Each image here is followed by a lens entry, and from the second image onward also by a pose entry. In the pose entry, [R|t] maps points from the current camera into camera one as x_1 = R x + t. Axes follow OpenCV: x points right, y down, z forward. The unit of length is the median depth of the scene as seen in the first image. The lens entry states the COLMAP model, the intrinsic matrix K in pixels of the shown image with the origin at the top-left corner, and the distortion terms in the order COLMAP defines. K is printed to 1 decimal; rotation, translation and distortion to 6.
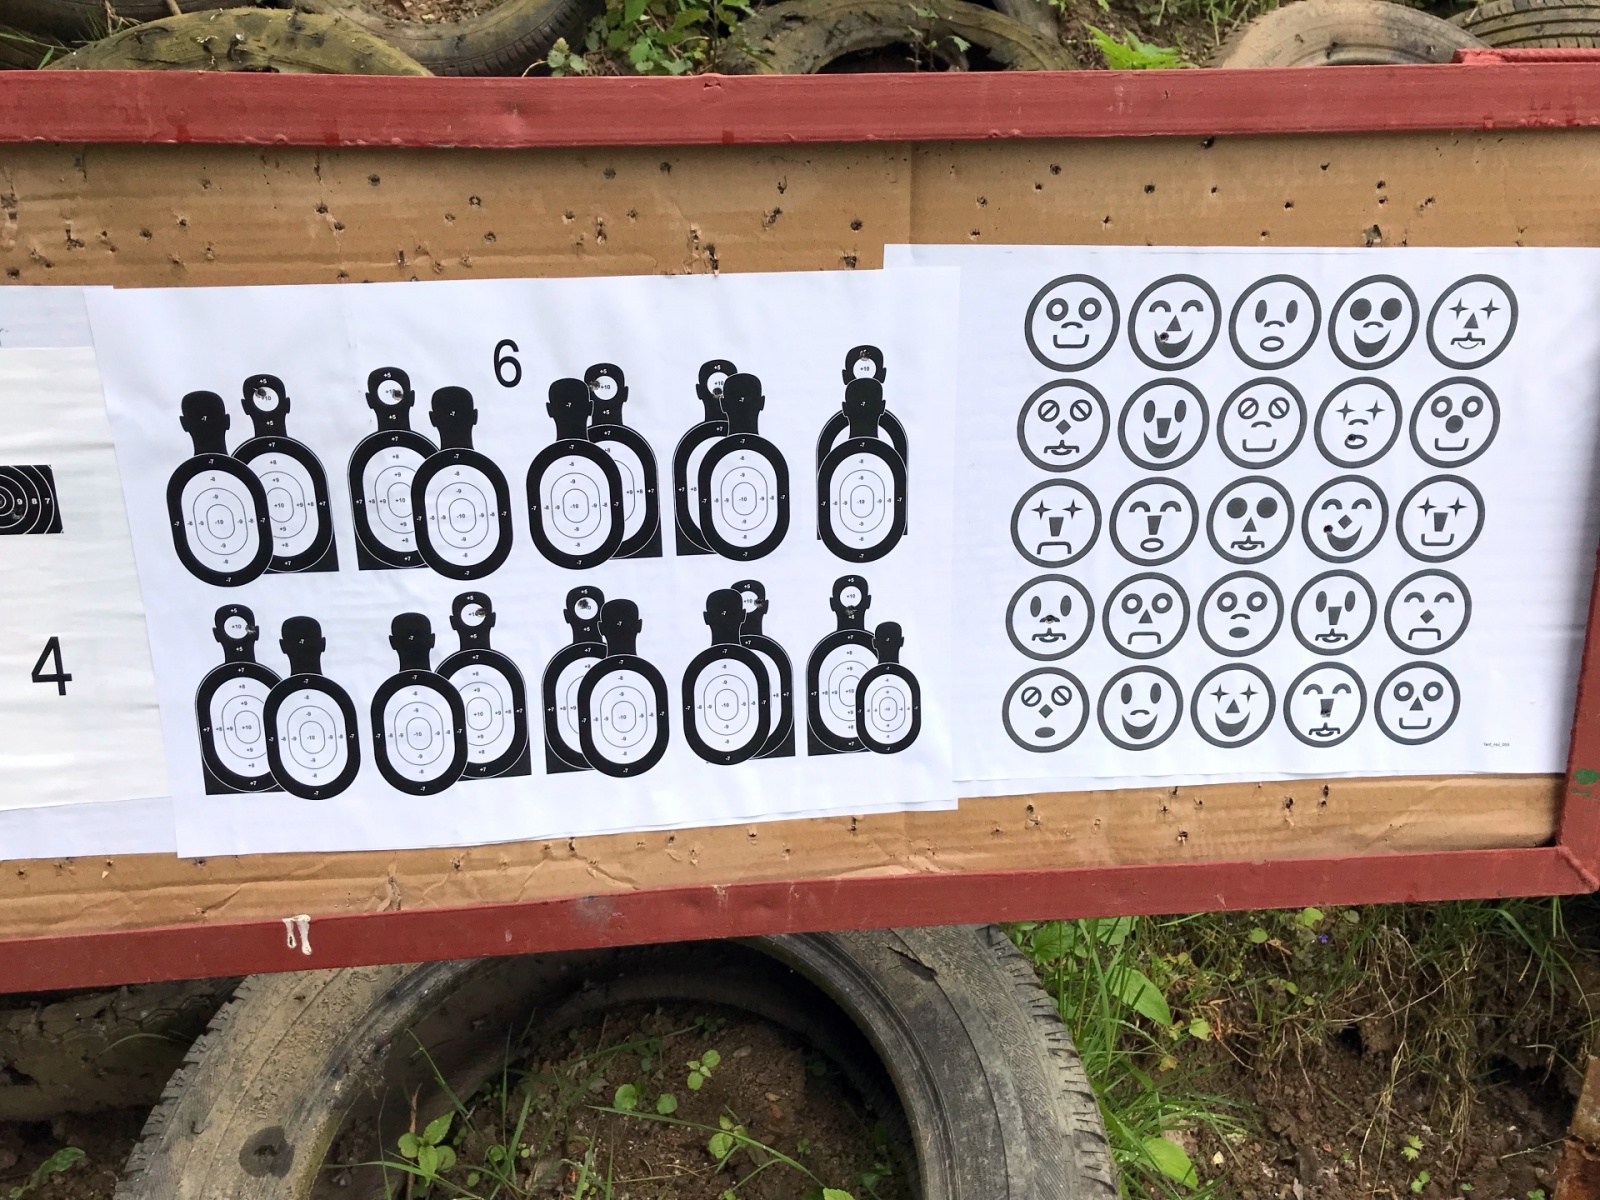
lens RADIAL K [[1310.9, 0, 800.0], [0, 1310.9, 600.0], [0, 0, 1]] dist [0.014849, 0.007208]
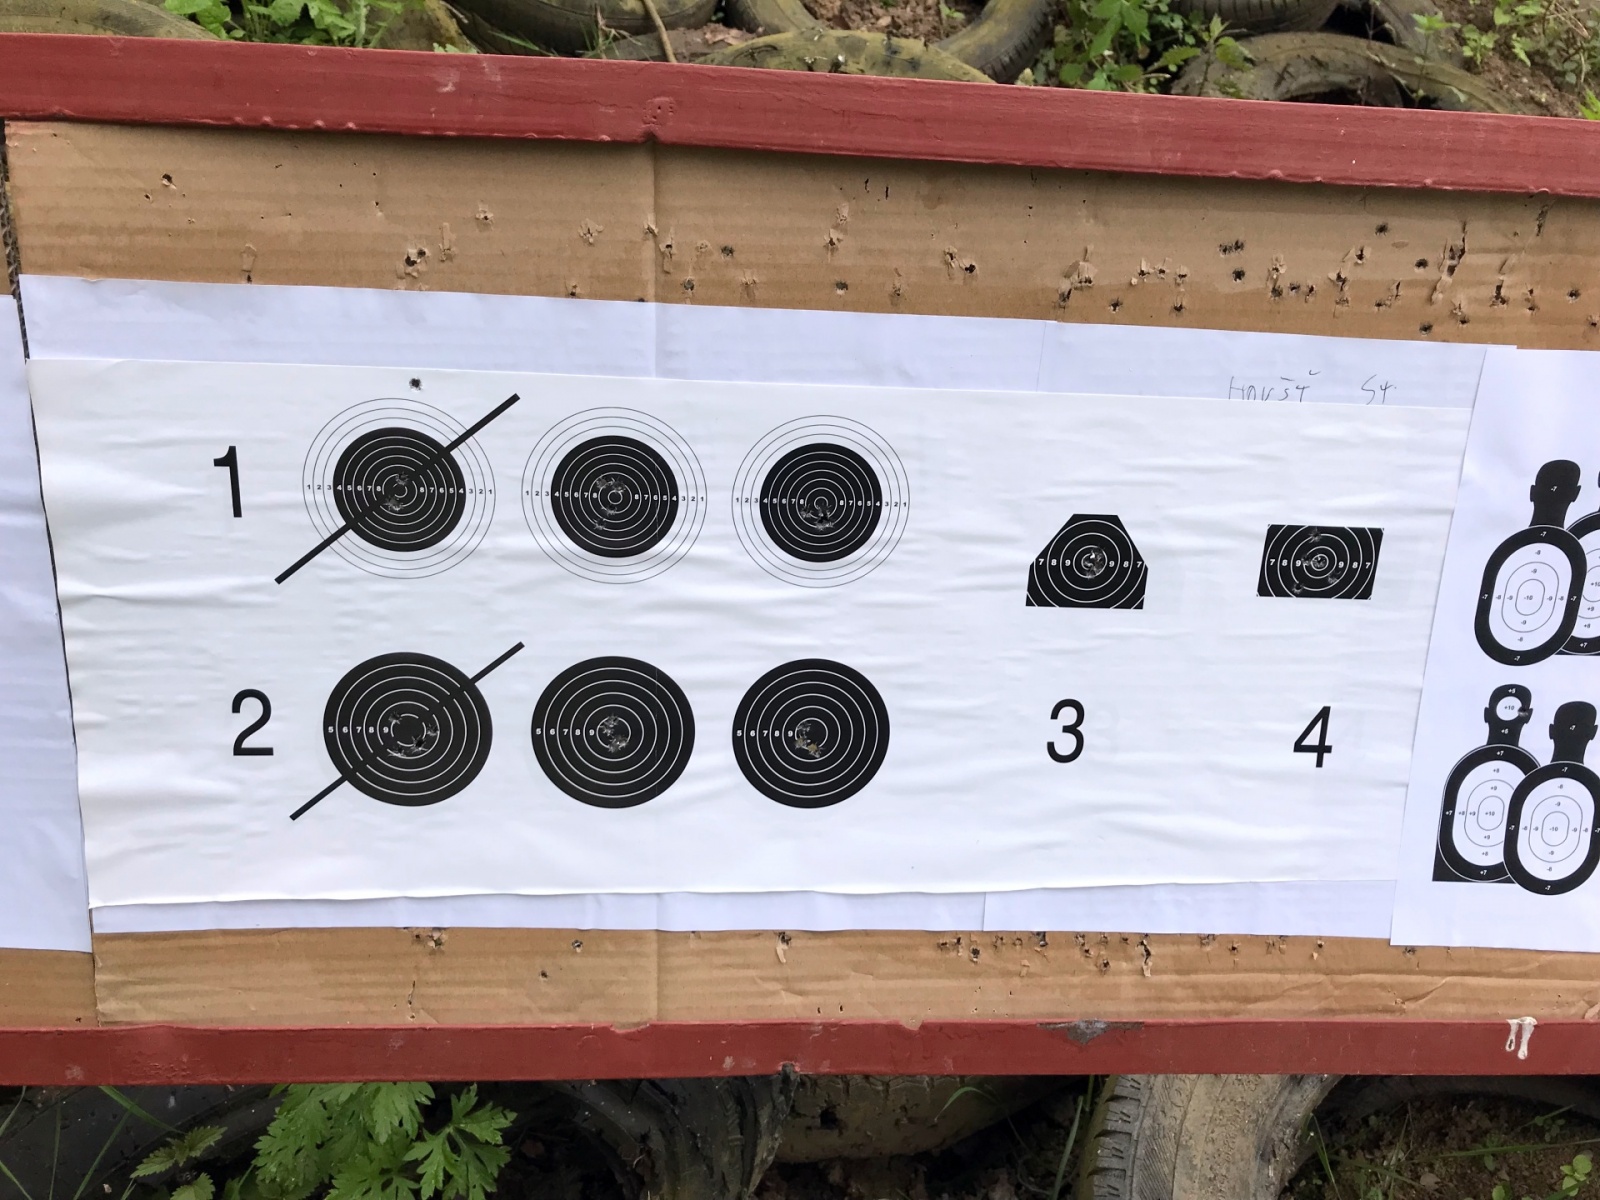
lens RADIAL K [[1304.2, 0, 799.0], [0, 1304.2, 609.1], [0, 0, 1]] dist [0.018698, 0.002570]
pose [[0.997434, 0.064729, -0.030587, -0.881012], [-0.065000, 0.997854, -0.007941, -0.009246], [0.030007, 0.009908, 0.999501, 0.045283]]
